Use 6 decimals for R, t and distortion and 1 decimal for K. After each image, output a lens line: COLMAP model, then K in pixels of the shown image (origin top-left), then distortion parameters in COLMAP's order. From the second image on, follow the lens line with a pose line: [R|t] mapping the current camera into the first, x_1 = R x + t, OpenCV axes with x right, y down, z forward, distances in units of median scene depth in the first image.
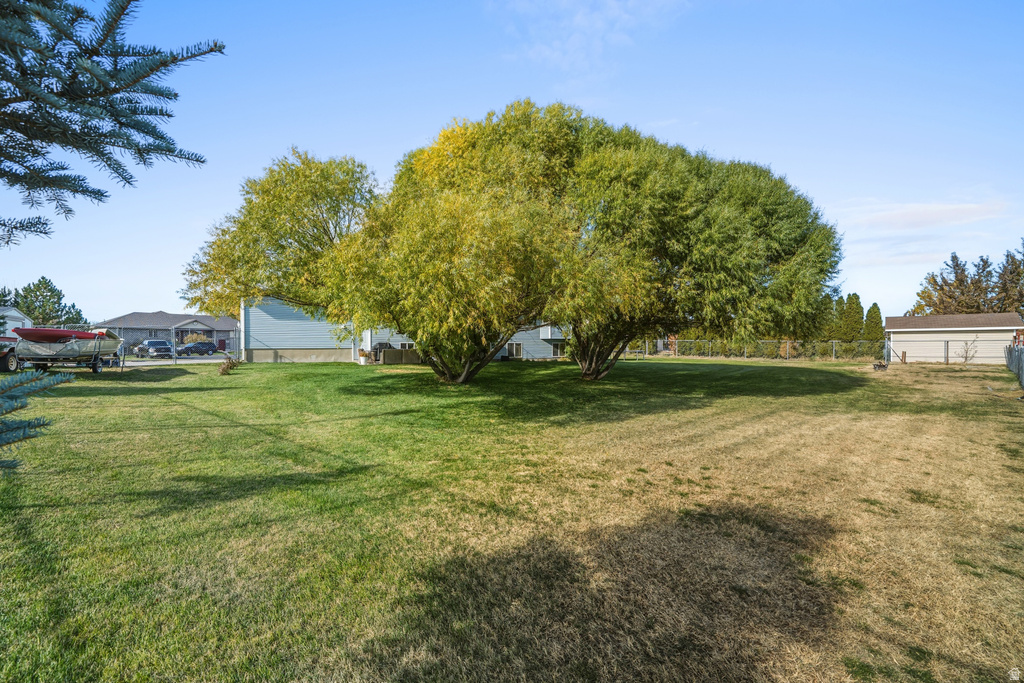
lens RADIAL K [[424.6, 0, 508.8], [0, 424.6, 344.8], [0, 0, 1]] dist [-0.000715, 0.000125]
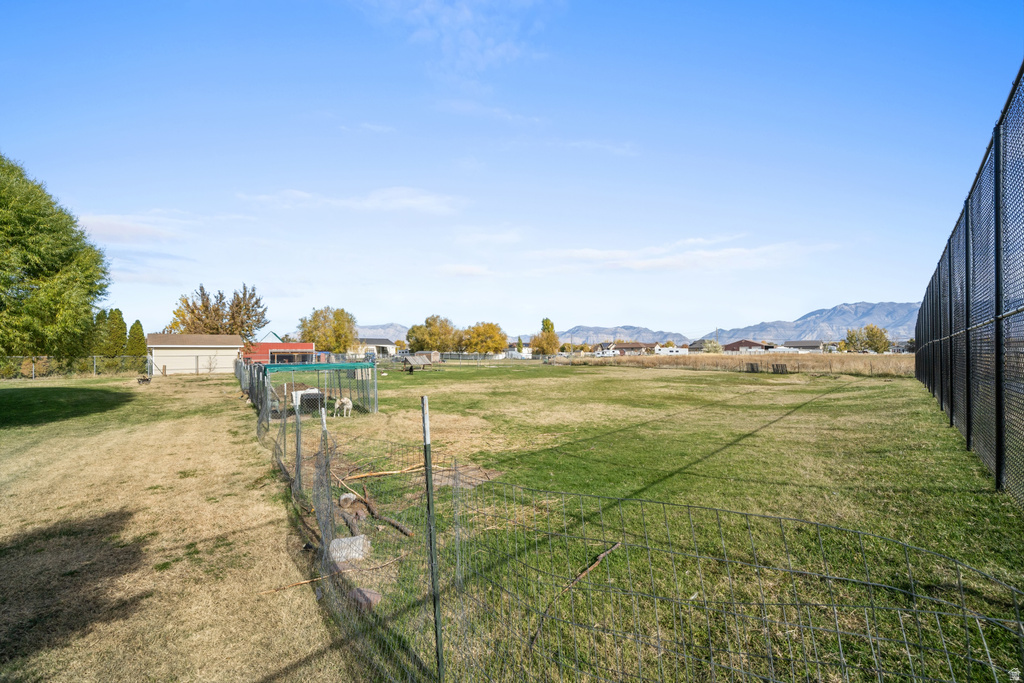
lens RADIAL K [[424.6, 0, 508.3], [0, 424.6, 350.6], [0, 0, 1]] dist [-0.000715, 0.000125]
pose [[0.135043, -0.000650, 0.990840, -0.129919], [0.012872, 0.999917, -0.001099, -0.021779], [-0.990756, 0.012903, 0.135040, -0.121144]]
